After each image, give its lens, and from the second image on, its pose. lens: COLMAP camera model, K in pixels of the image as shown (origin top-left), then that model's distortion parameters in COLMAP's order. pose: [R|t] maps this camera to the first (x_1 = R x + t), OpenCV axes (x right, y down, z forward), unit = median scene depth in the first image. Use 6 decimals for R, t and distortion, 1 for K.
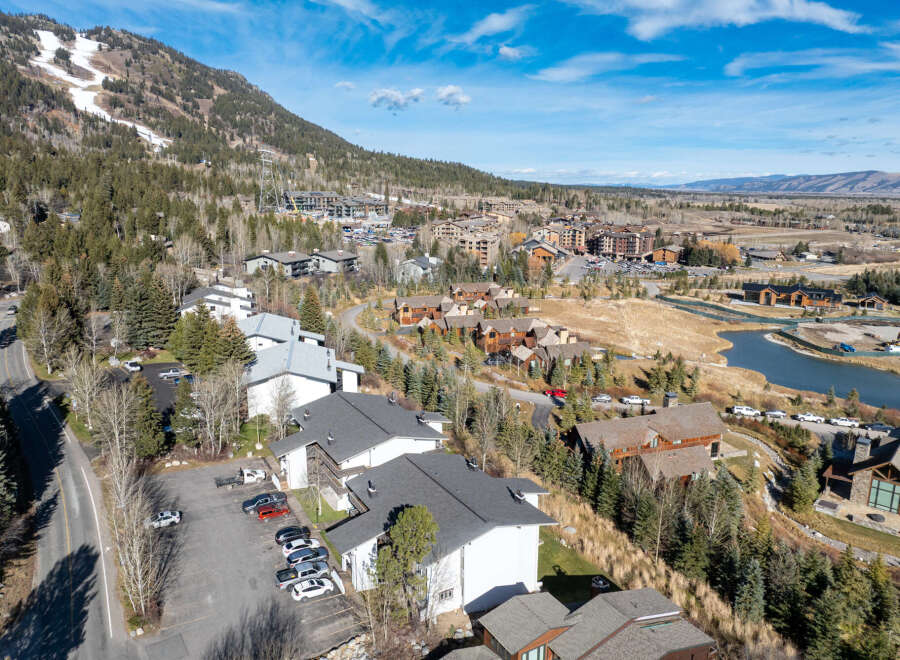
lens RADIAL K [[632.2, 0, 448.6], [0, 632.2, 332.0], [0, 0, 1]] dist [-0.050310, 0.023429]
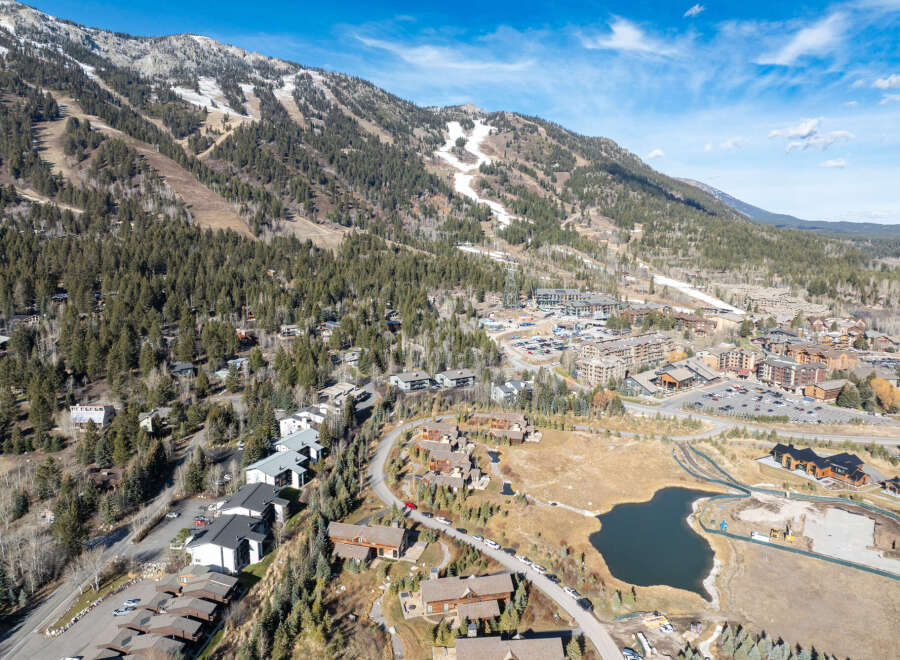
lens RADIAL K [[632.2, 0, 449.2], [0, 632.2, 332.5], [0, 0, 1]] dist [-0.050310, 0.023429]
pose [[0.826312, 0.085840, -0.556632, 0.484771], [-0.121601, 0.992198, -0.027505, -0.139729], [0.549928, 0.090415, 0.830304, -0.177881]]
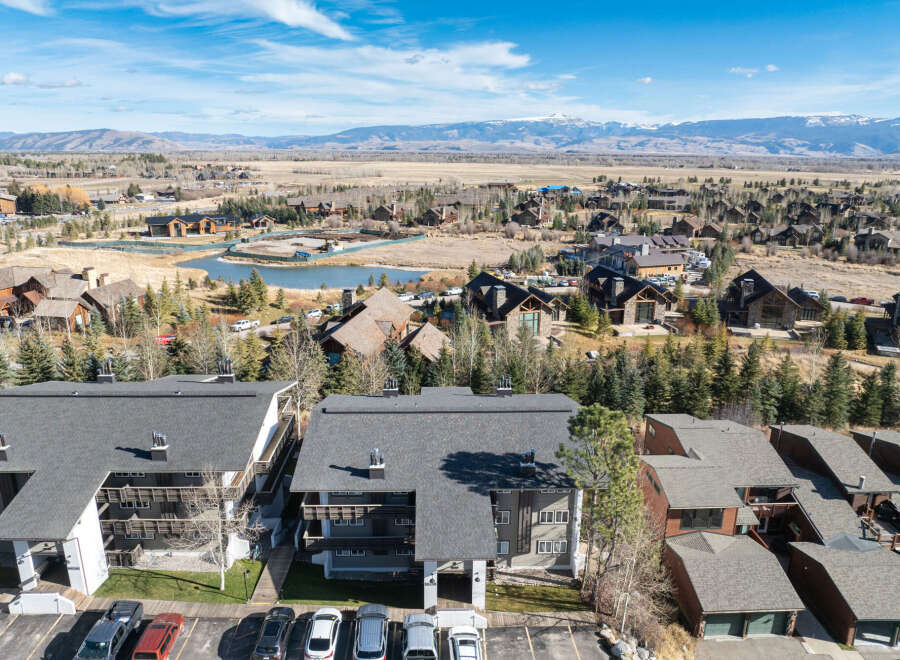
lens RADIAL K [[632.2, 0, 449.5], [0, 632.2, 327.9], [0, 0, 1]] dist [-0.050310, 0.023429]
pose [[0.471364, -0.233161, 0.850560, -0.115371], [0.186139, 0.968997, 0.162473, 0.010849], [-0.862072, 0.081738, 0.500150, 0.139165]]
